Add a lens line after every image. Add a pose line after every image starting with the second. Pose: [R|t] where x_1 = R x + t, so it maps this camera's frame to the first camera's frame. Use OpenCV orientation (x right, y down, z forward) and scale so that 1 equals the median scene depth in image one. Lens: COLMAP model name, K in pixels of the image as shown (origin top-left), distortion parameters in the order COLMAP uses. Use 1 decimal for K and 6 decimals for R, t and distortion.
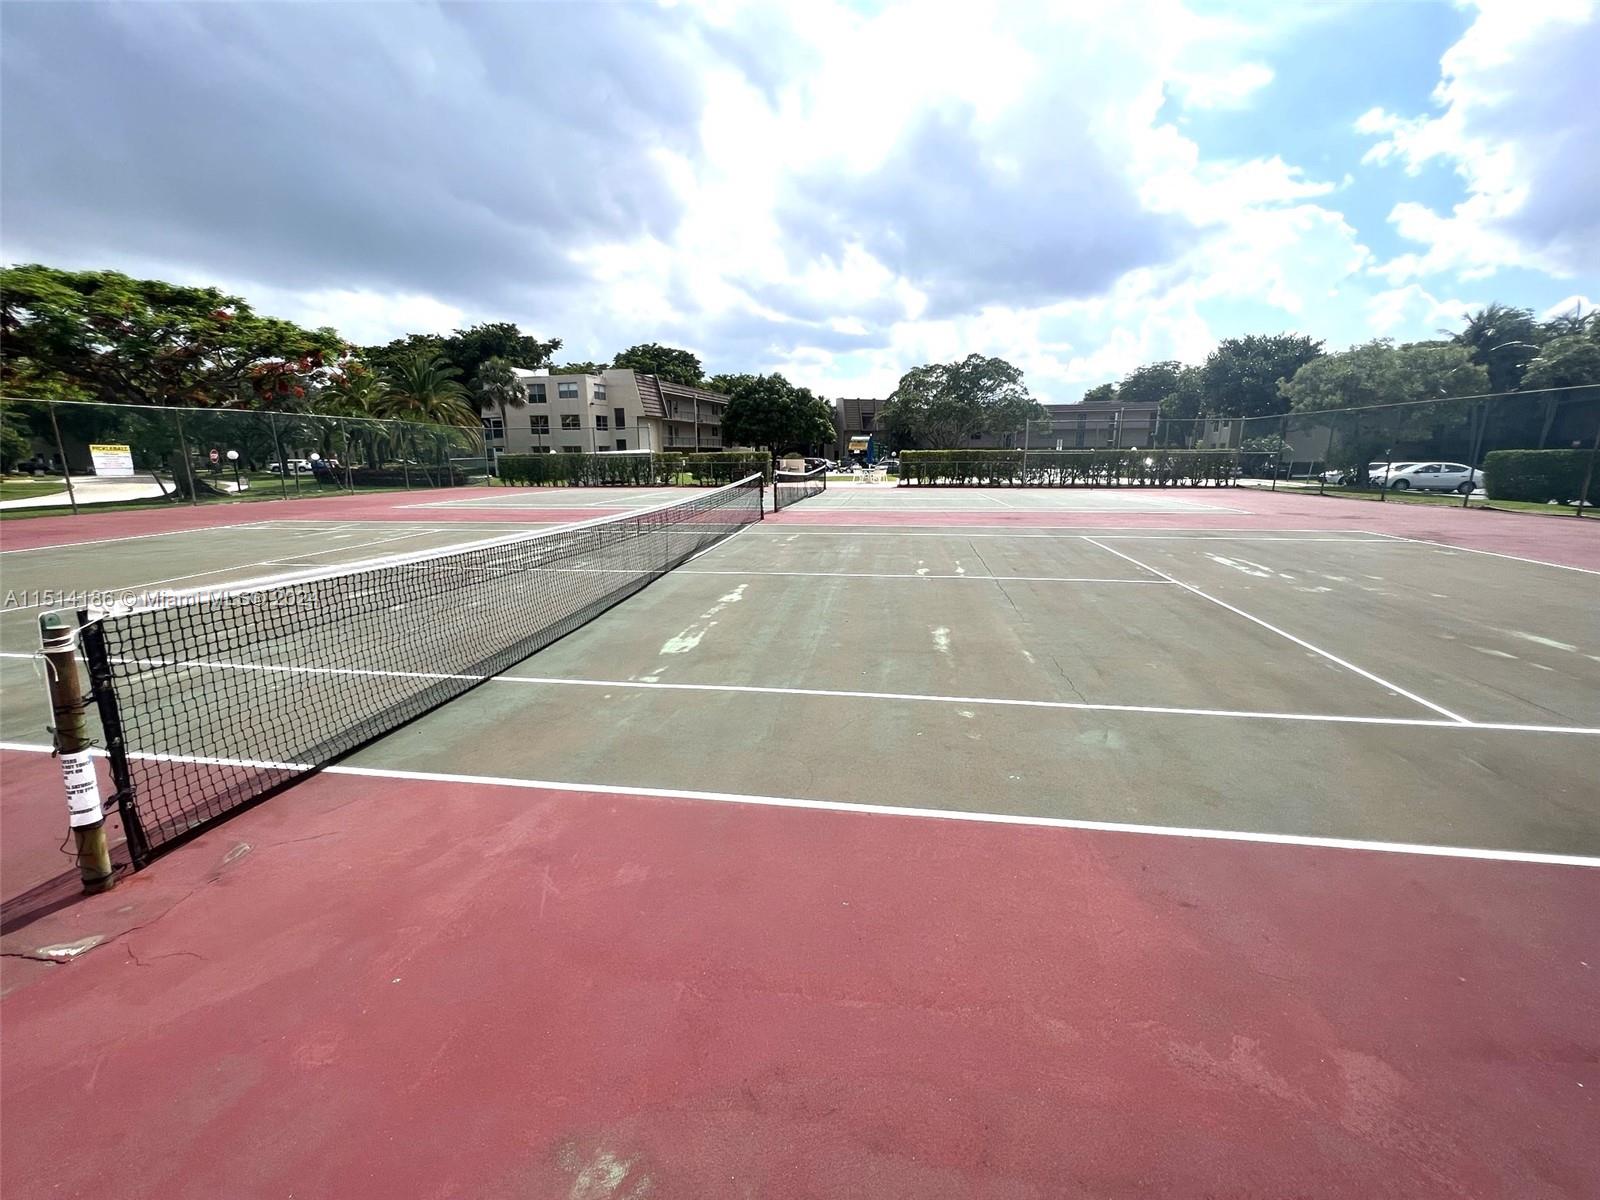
lens RADIAL K [[646.8, 0, 799.7], [0, 646.8, 590.1], [0, 0, 1]] dist [-0.005926, -0.000336]
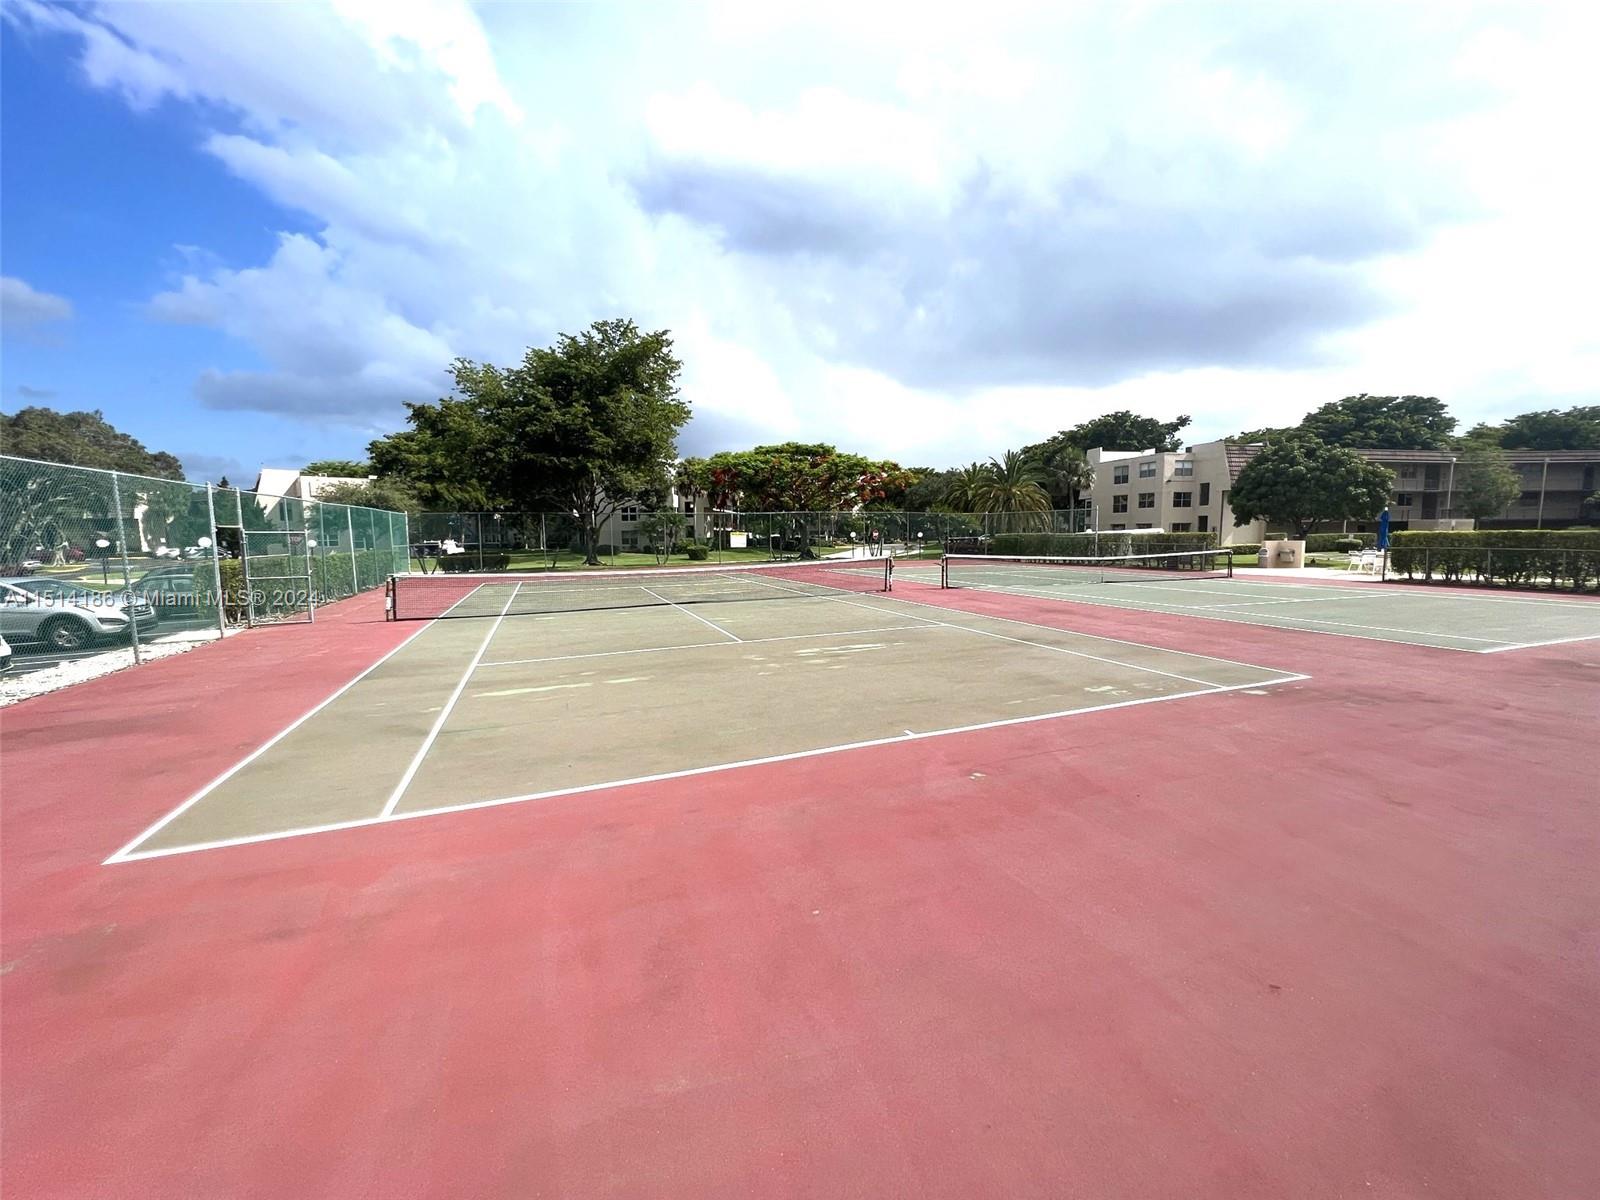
lens RADIAL K [[646.8, 0, 798.3], [0, 646.8, 606.9], [0, 0, 1]] dist [-0.005926, -0.000336]
pose [[0.487285, 0.099132, -0.867598, 0.272878], [-0.171714, 0.985015, 0.016105, -0.019206], [0.856194, 0.141130, 0.497005, 0.057107]]
